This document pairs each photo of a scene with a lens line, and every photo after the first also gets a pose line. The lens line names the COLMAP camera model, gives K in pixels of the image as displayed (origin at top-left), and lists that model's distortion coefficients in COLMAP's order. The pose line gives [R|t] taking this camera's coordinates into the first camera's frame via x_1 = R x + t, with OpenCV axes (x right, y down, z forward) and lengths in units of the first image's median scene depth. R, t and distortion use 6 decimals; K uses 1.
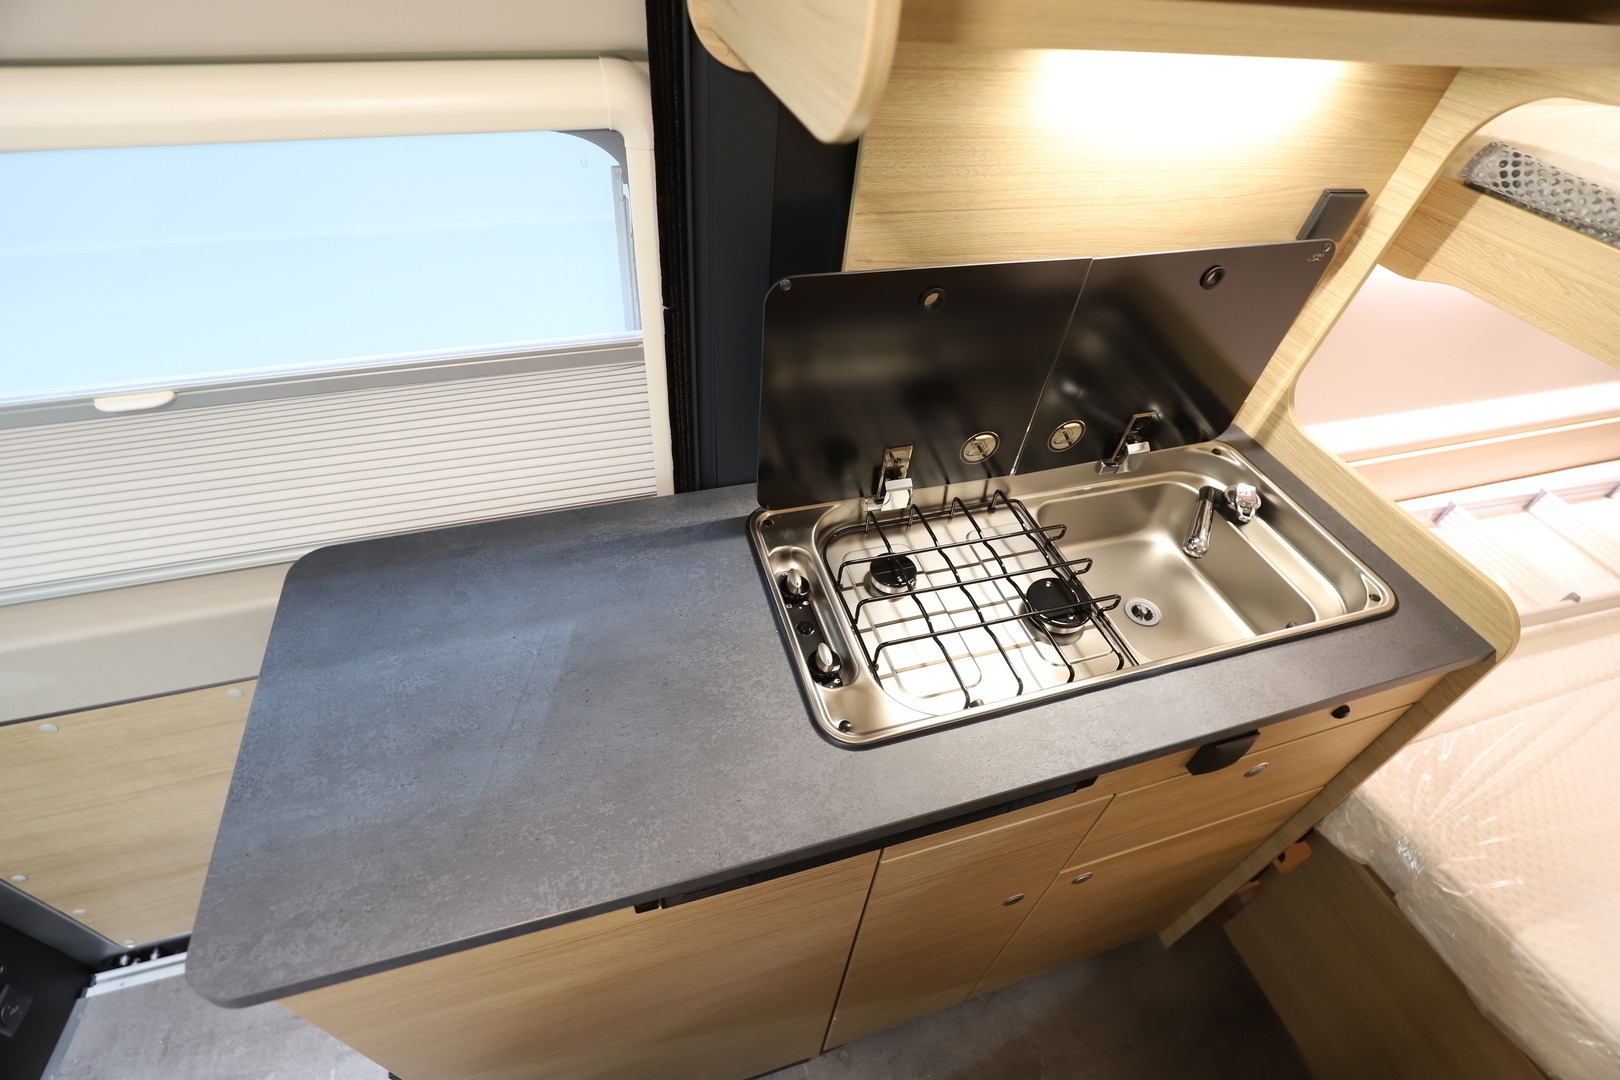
lens RADIAL K [[738.8, 0, 806.8], [0, 738.8, 545.6], [0, 0, 1]] dist [-0.034345, 0.002819]
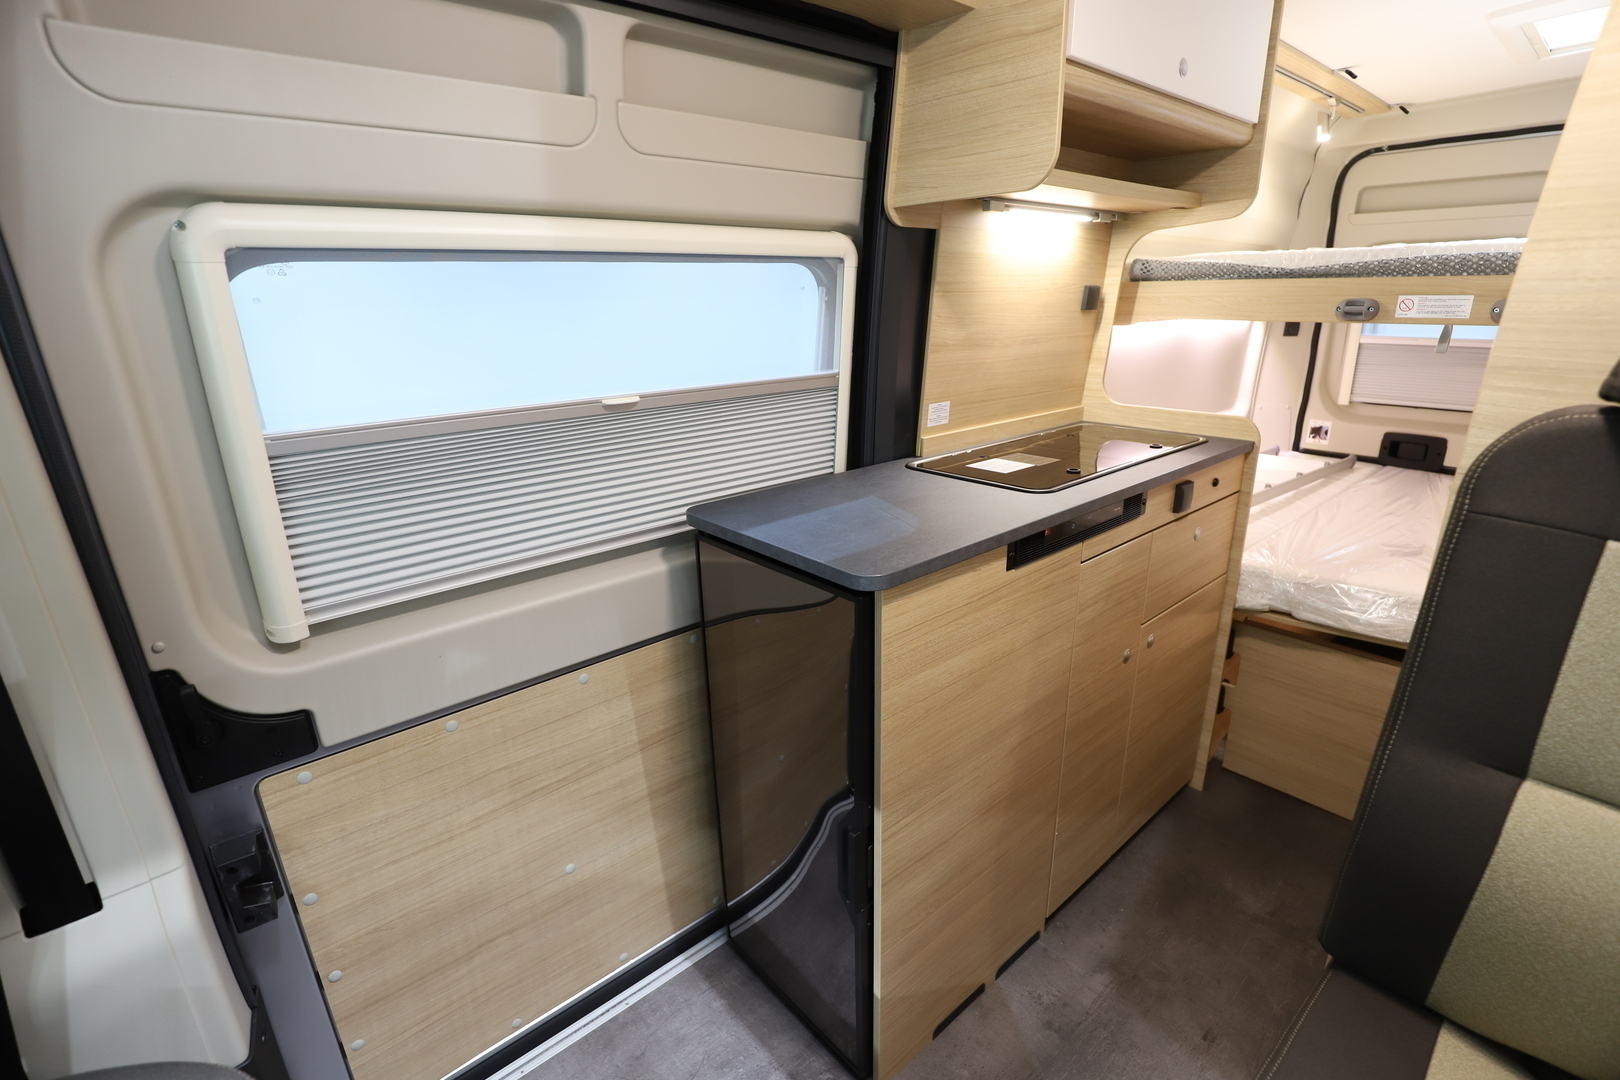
lens RADIAL K [[738.8, 0, 818.0], [0, 738.8, 538.6], [0, 0, 1]] dist [-0.034345, 0.002819]
pose [[0.907407, -0.203789, 0.367537, -0.995720], [0.340621, 0.868888, -0.359181, 0.700461], [-0.246151, 0.451114, 0.857849, -0.366932]]
